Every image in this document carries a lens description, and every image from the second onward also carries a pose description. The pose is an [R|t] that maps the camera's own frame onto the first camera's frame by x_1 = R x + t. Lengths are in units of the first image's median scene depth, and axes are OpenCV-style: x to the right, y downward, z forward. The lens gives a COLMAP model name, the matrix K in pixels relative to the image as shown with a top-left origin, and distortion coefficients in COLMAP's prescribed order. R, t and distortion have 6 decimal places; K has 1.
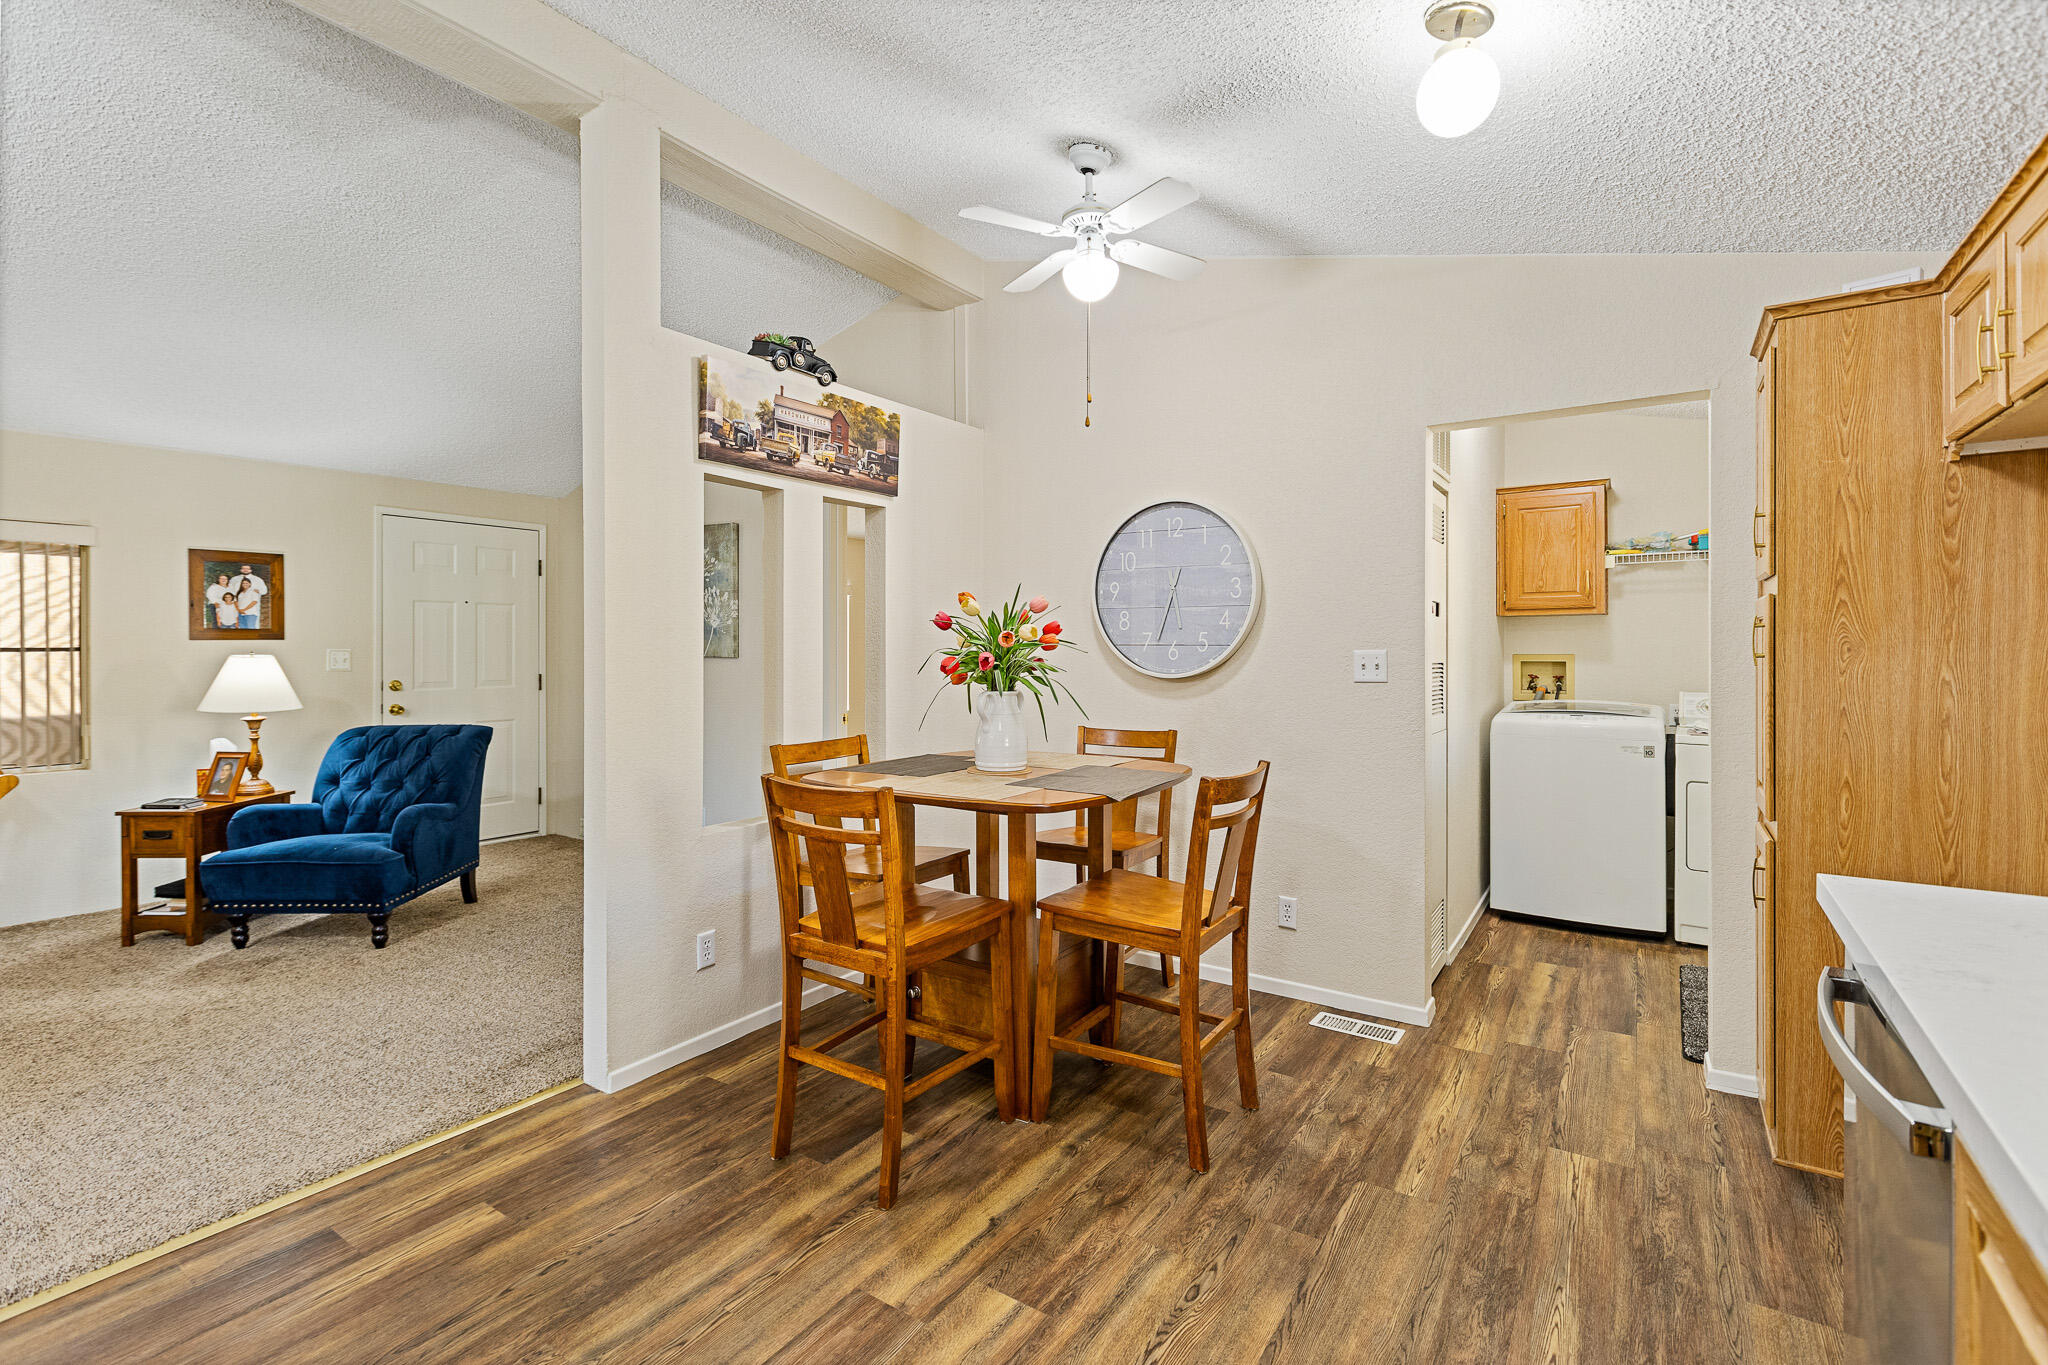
lens RADIAL K [[920.4, 0, 1030.6], [0, 920.4, 647.3], [0, 0, 1]] dist [-0.001261, -0.000009]
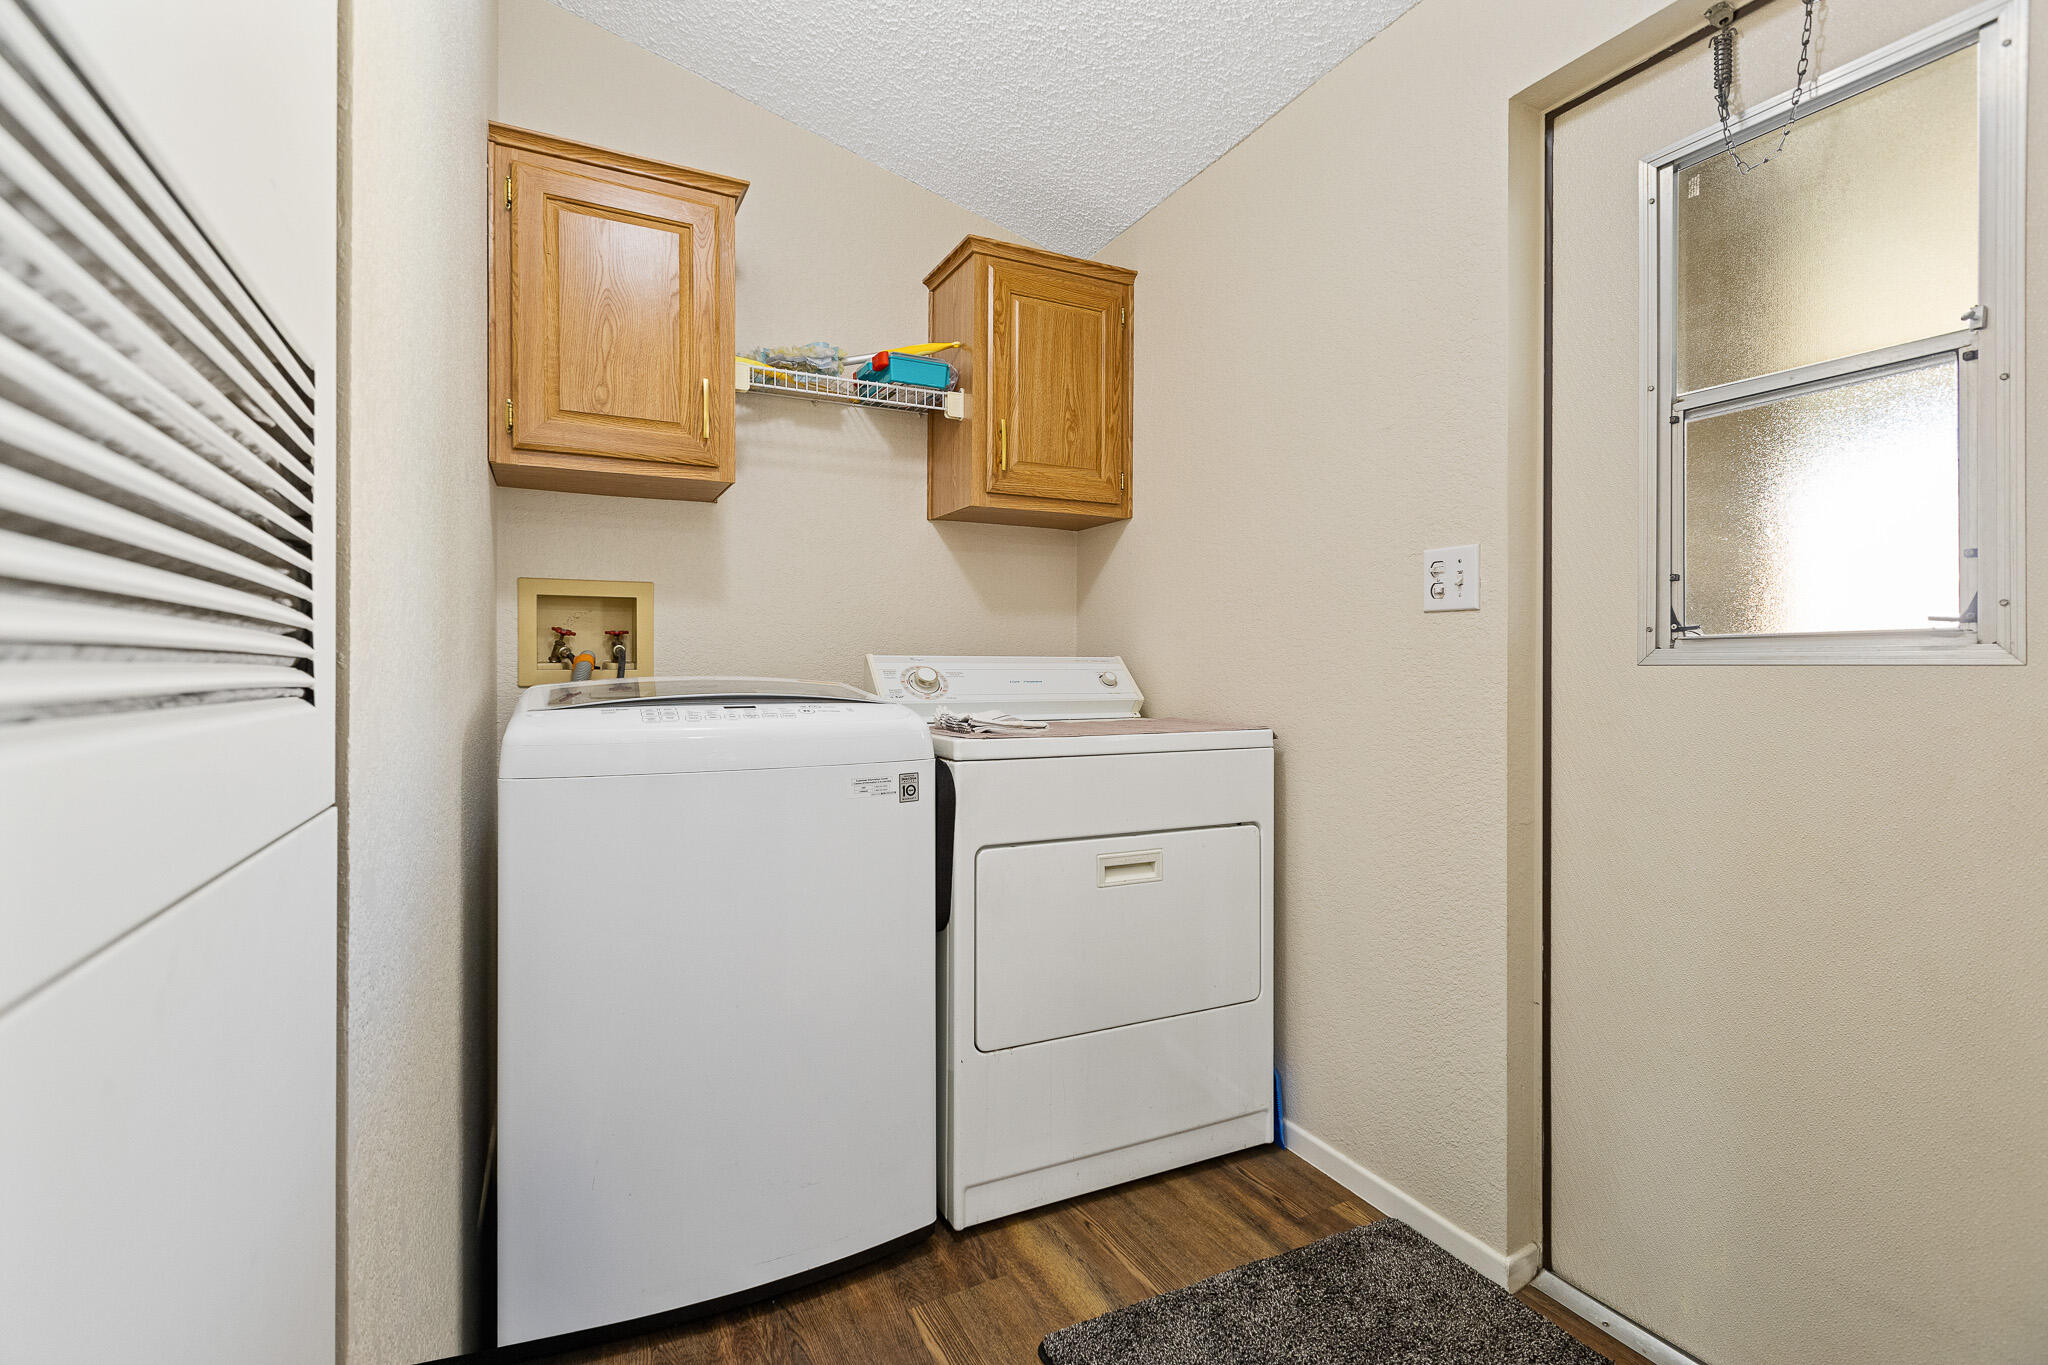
lens RADIAL K [[927.3, 0, 1025.5], [0, 927.3, 657.4], [0, 0, 1]] dist [-0.000877, -0.000056]
pose [[0.489876, 0.002652, 0.871788, 0.332617], [-0.000987, 0.999996, -0.002488, 0.055726], [-0.871791, 0.000359, 0.489877, 0.731209]]
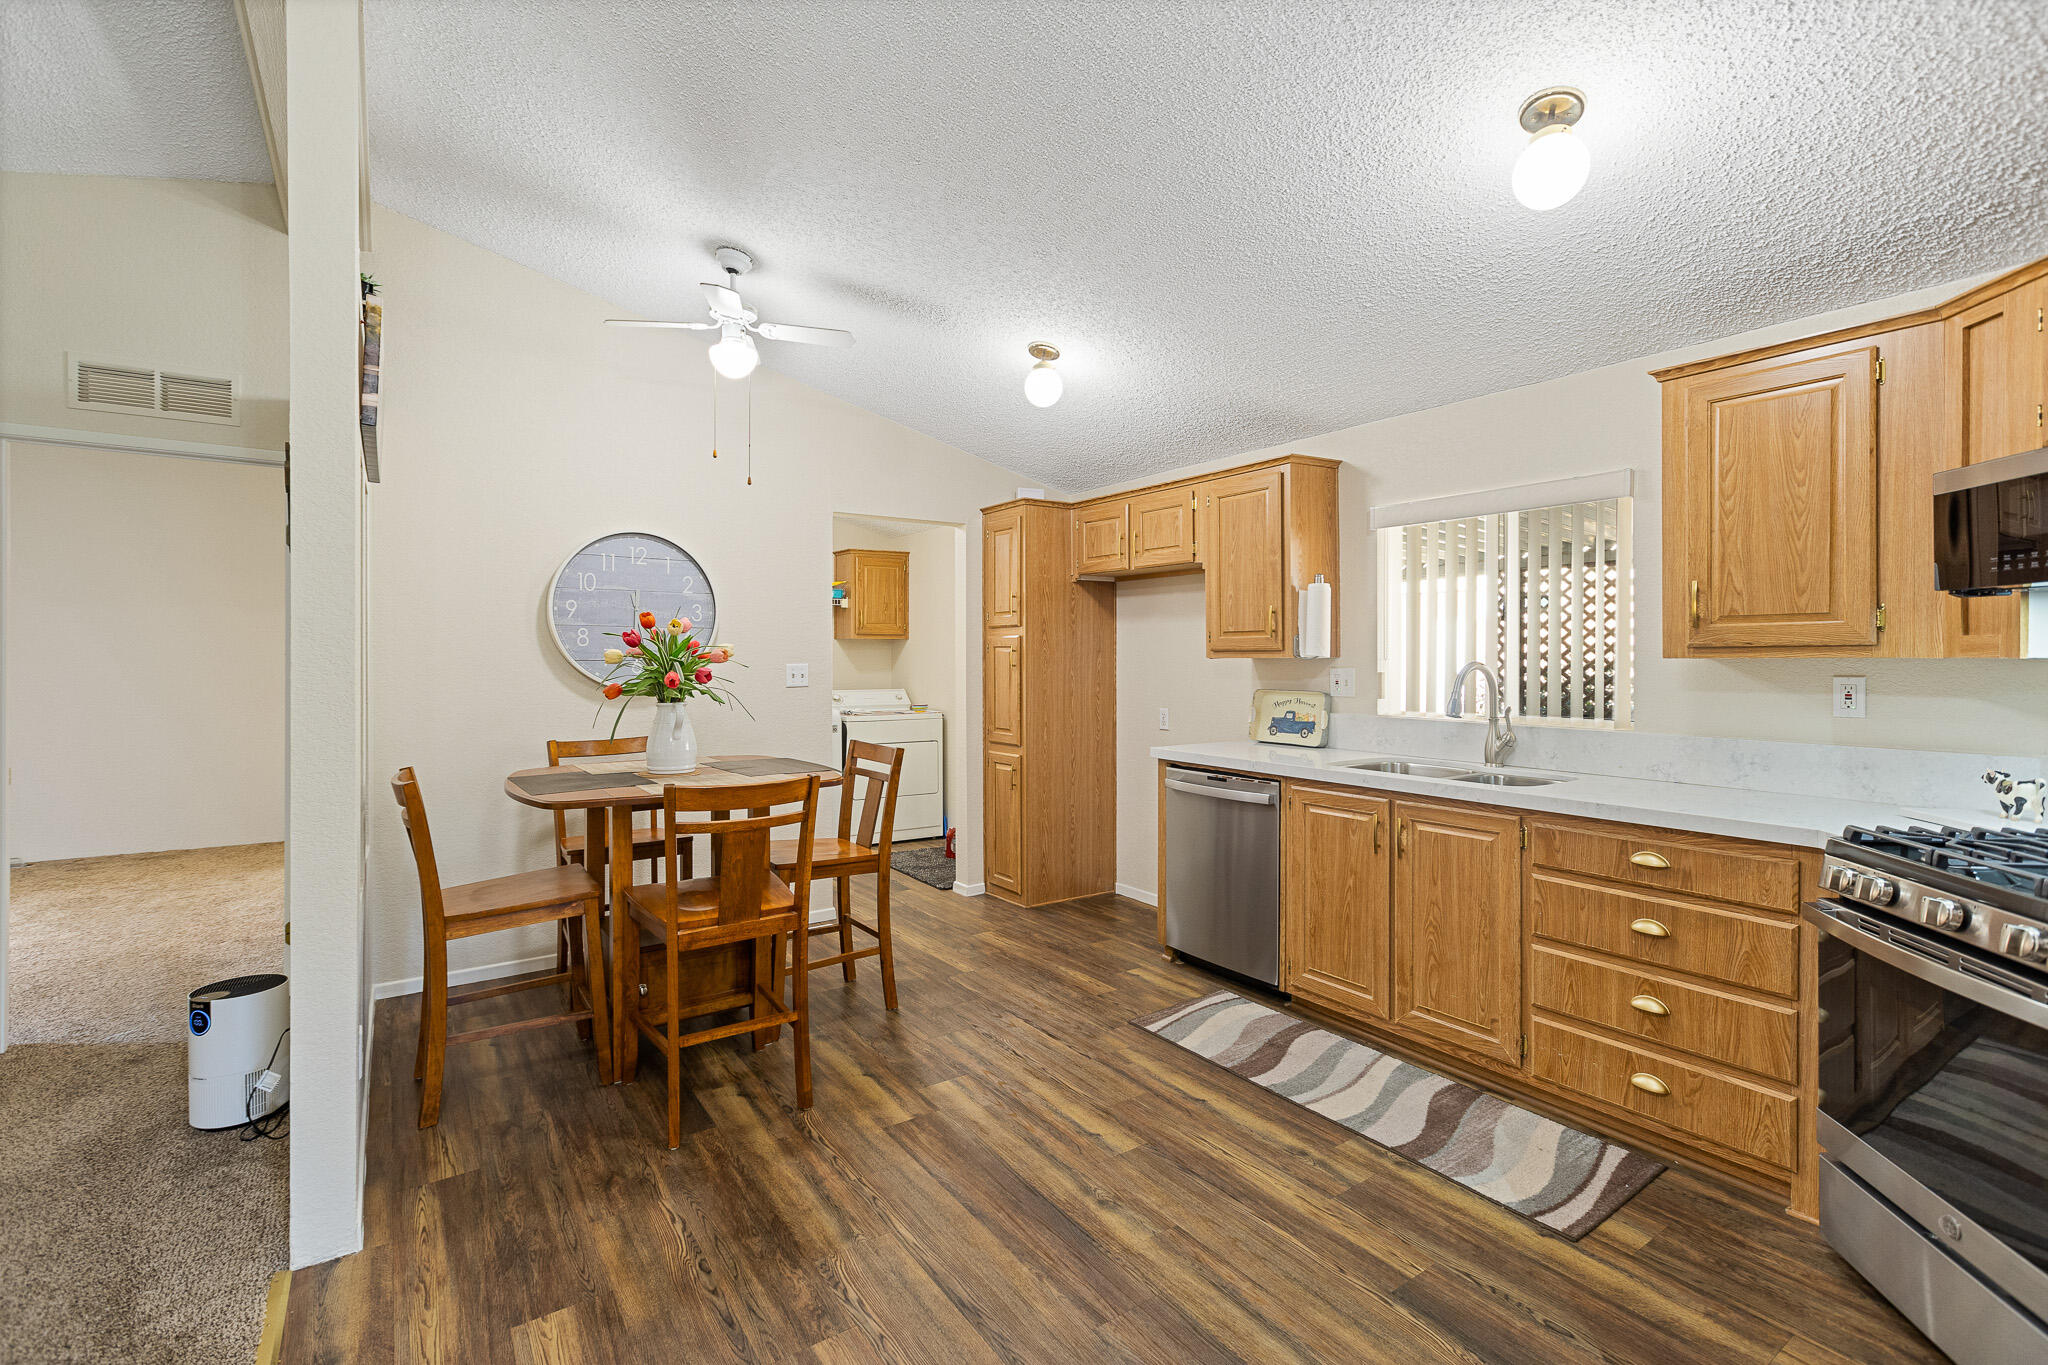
lens RADIAL K [[917.1, 0, 1026.4], [0, 917.1, 662.2], [0, 0, 1]] dist [0.004824, -0.001083]
pose [[0.366221, -0.004192, 0.930518, -0.619662], [0.001763, 0.999991, 0.003812, -0.003100], [-0.930526, 0.000245, 0.366226, 0.132613]]
